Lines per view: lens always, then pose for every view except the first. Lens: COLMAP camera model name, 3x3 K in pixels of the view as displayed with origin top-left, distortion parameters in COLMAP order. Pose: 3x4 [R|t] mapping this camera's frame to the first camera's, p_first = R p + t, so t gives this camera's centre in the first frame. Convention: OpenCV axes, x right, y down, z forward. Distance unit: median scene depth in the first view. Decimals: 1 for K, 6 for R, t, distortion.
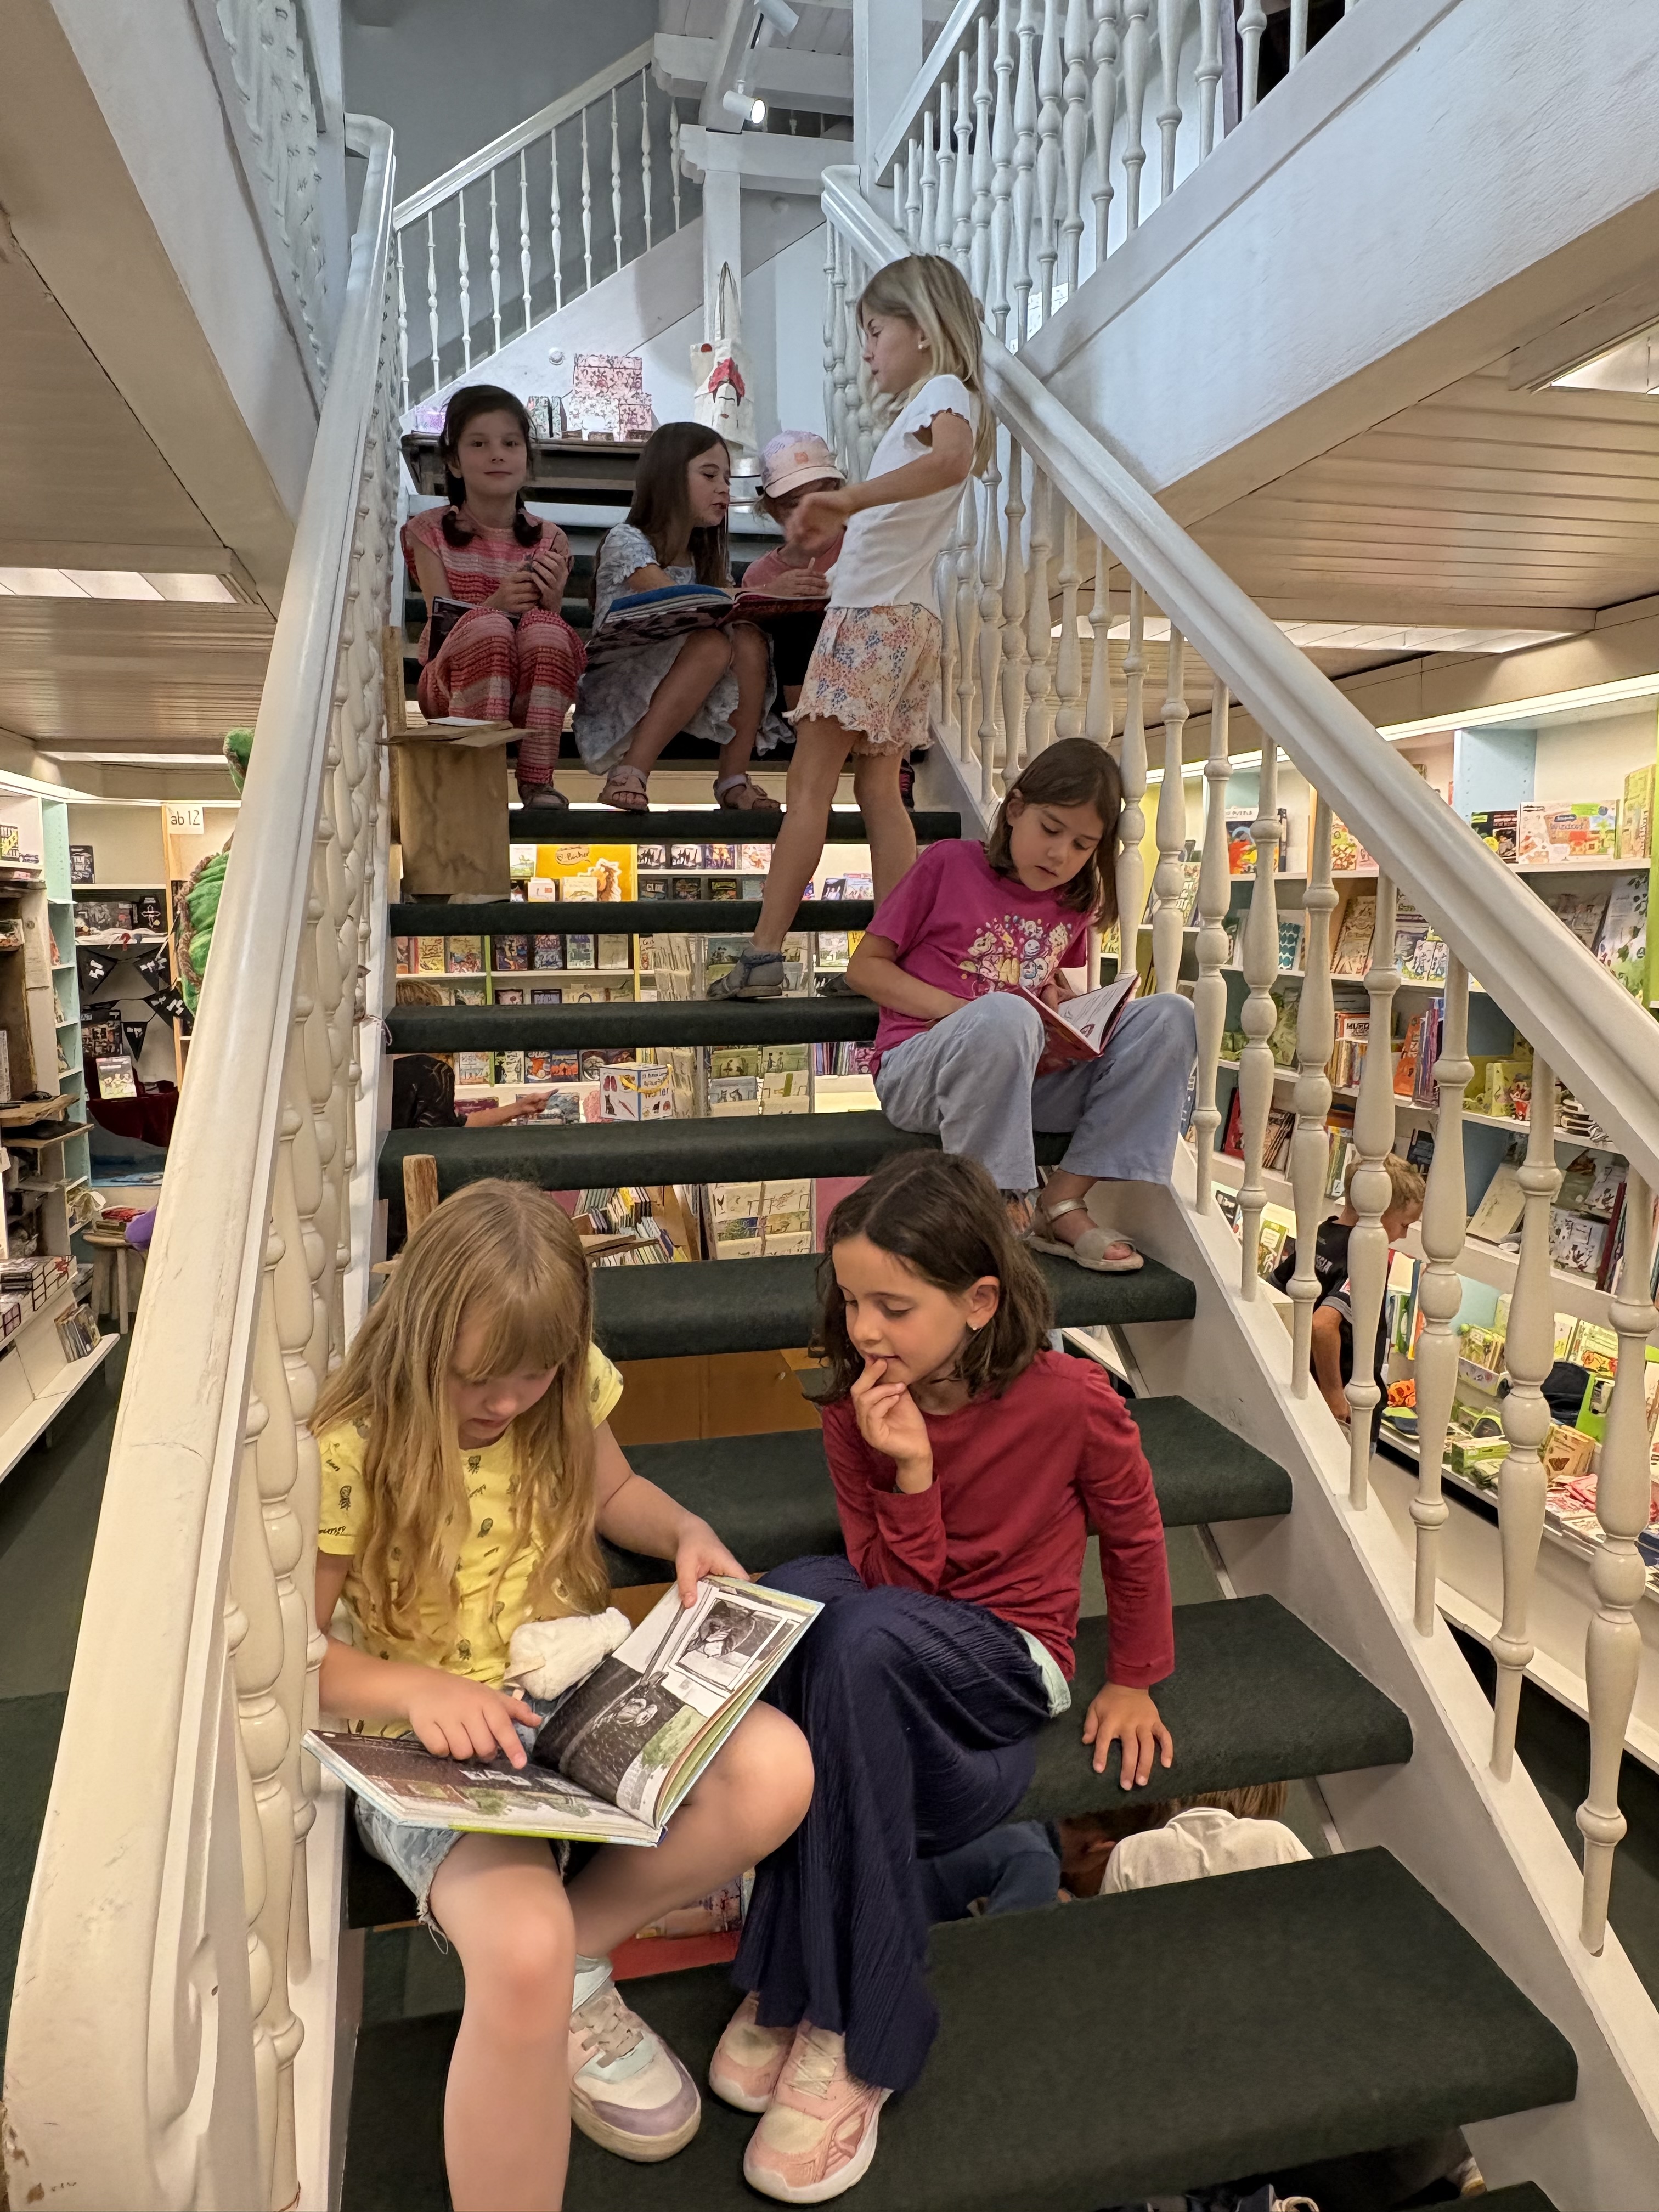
lens RADIAL K [[1489.2, 0, 829.5], [0, 1489.2, 1106.0], [0, 0, 1]] dist [-0.001172, -0.008741]
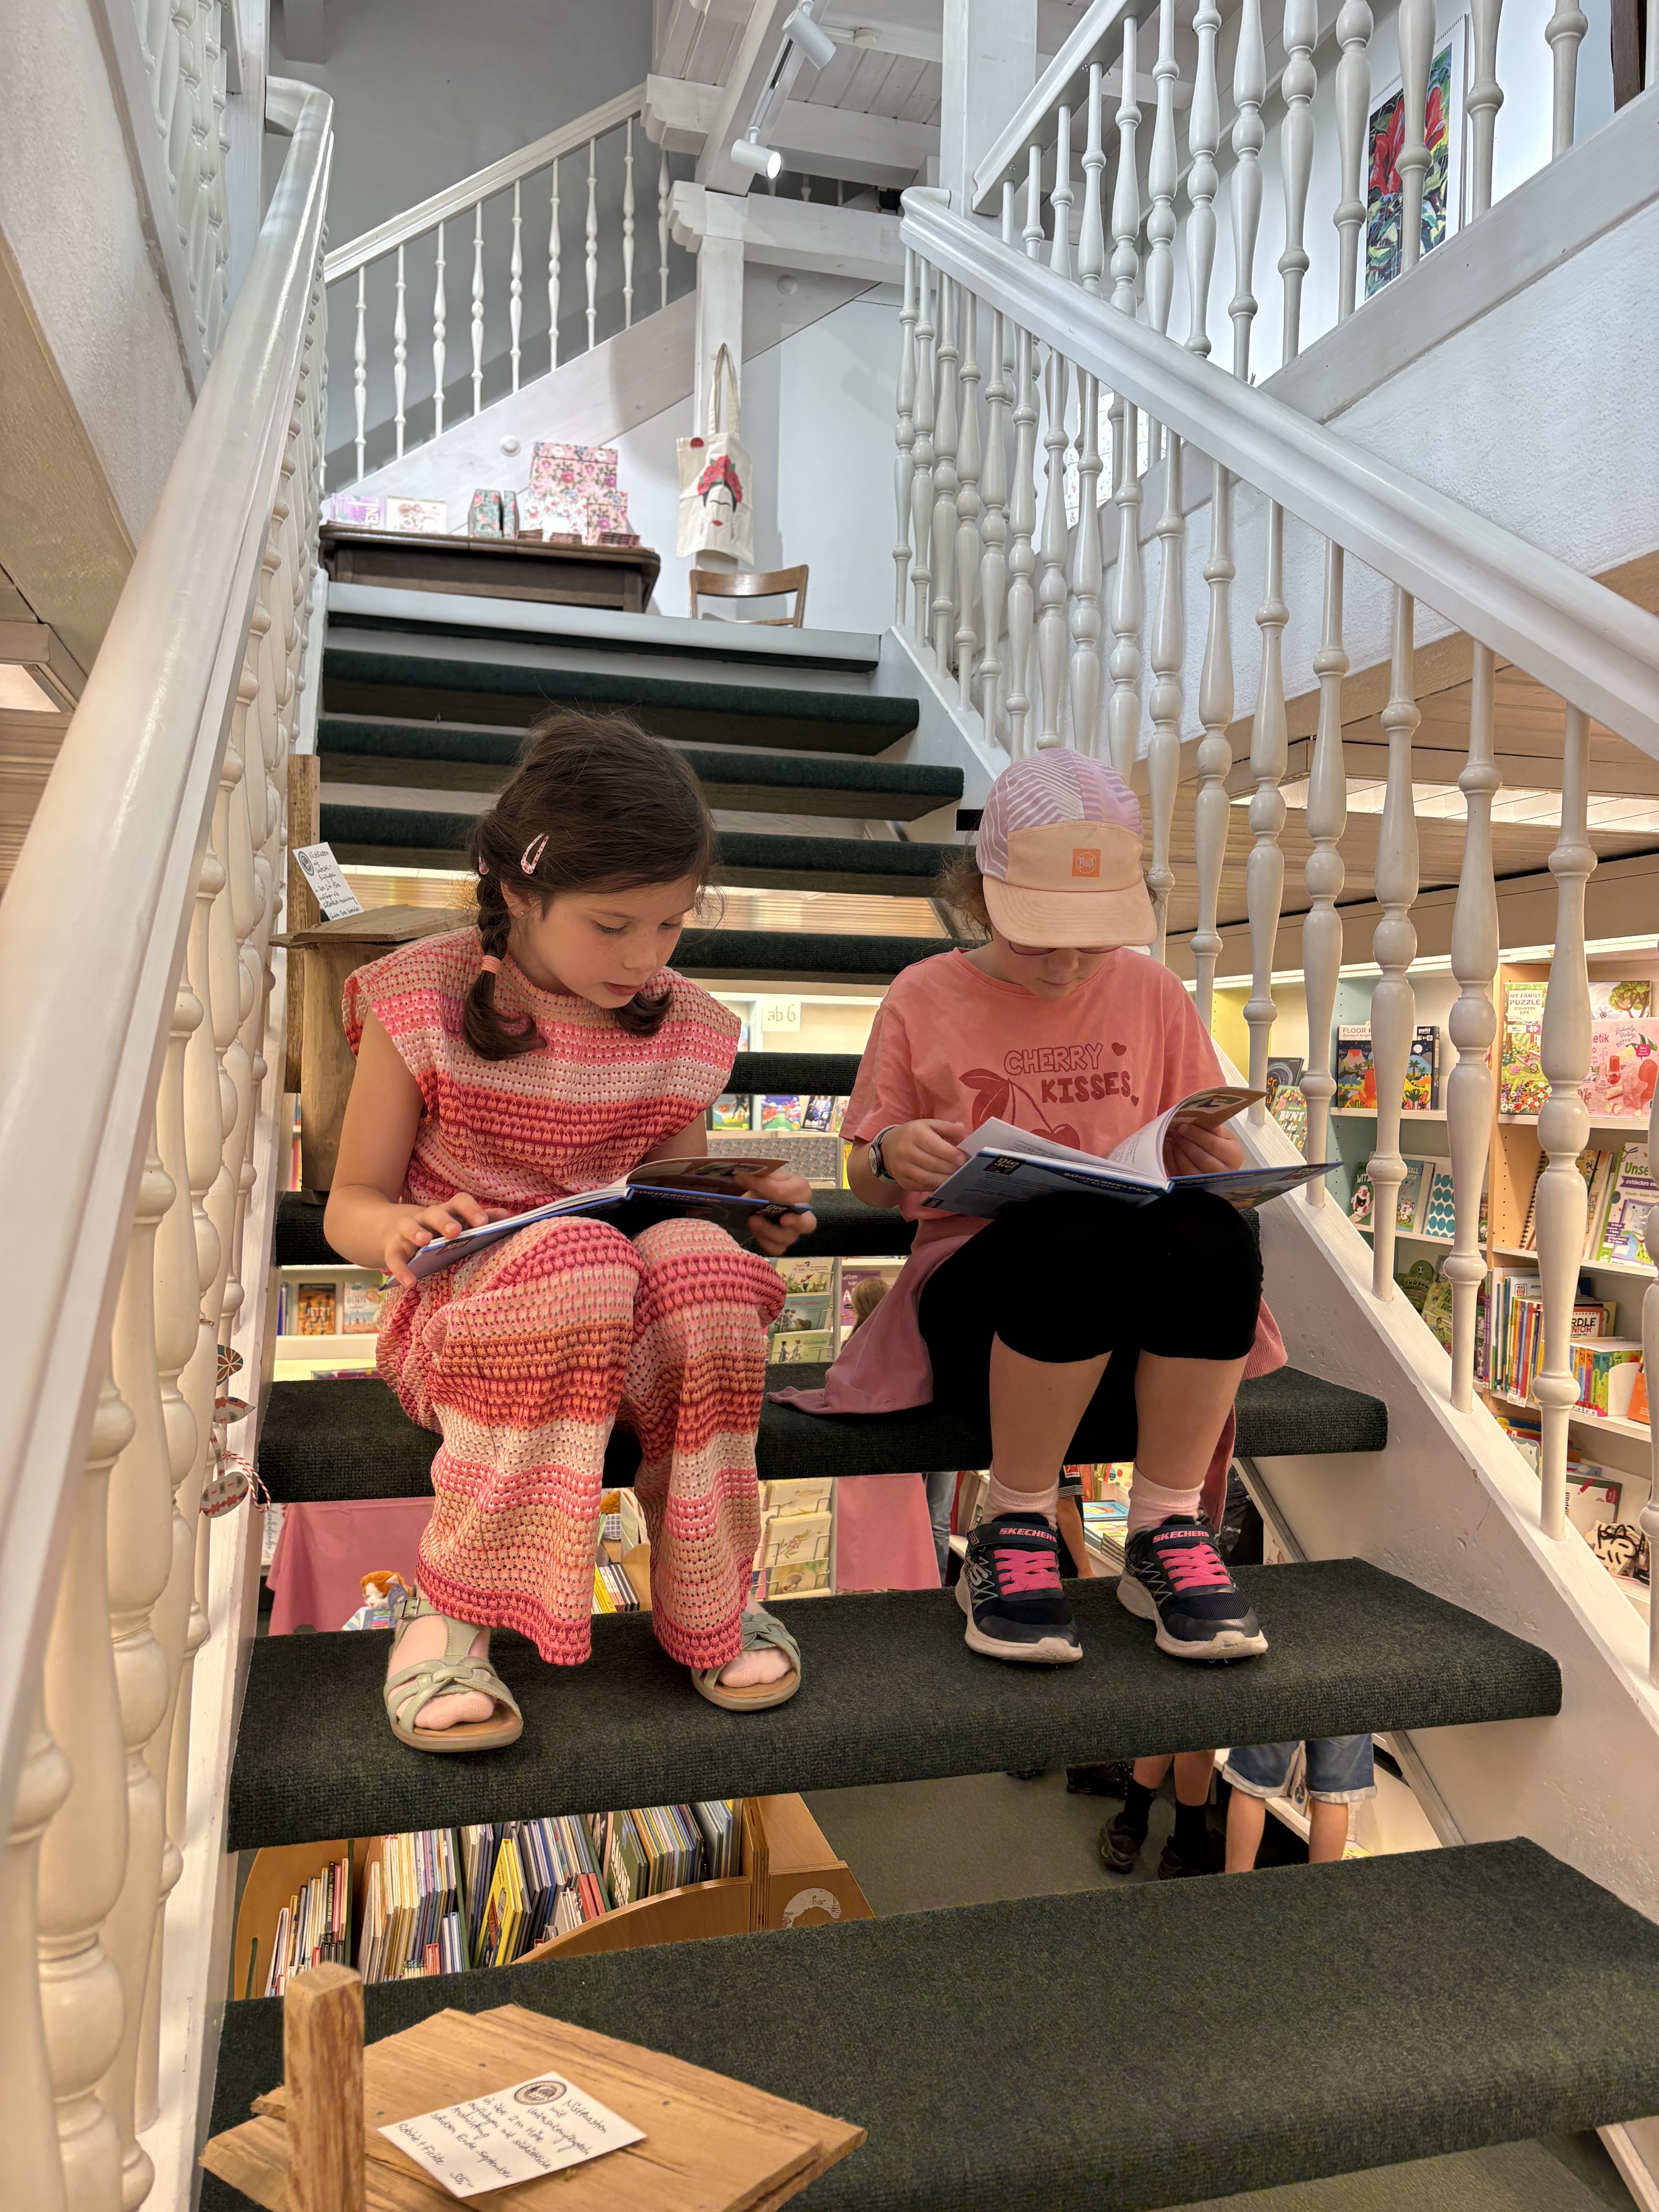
lens RADIAL K [[1667.7, 0, 836.4], [0, 1667.7, 1132.8], [0, 0, 1]] dist [0.008435, -0.011413]
pose [[0.998519, 0.025633, 0.047981, -0.043636], [-0.020511, 0.994328, -0.104357, -0.041764], [-0.050384, 0.103219, 0.993382, 0.134513]]
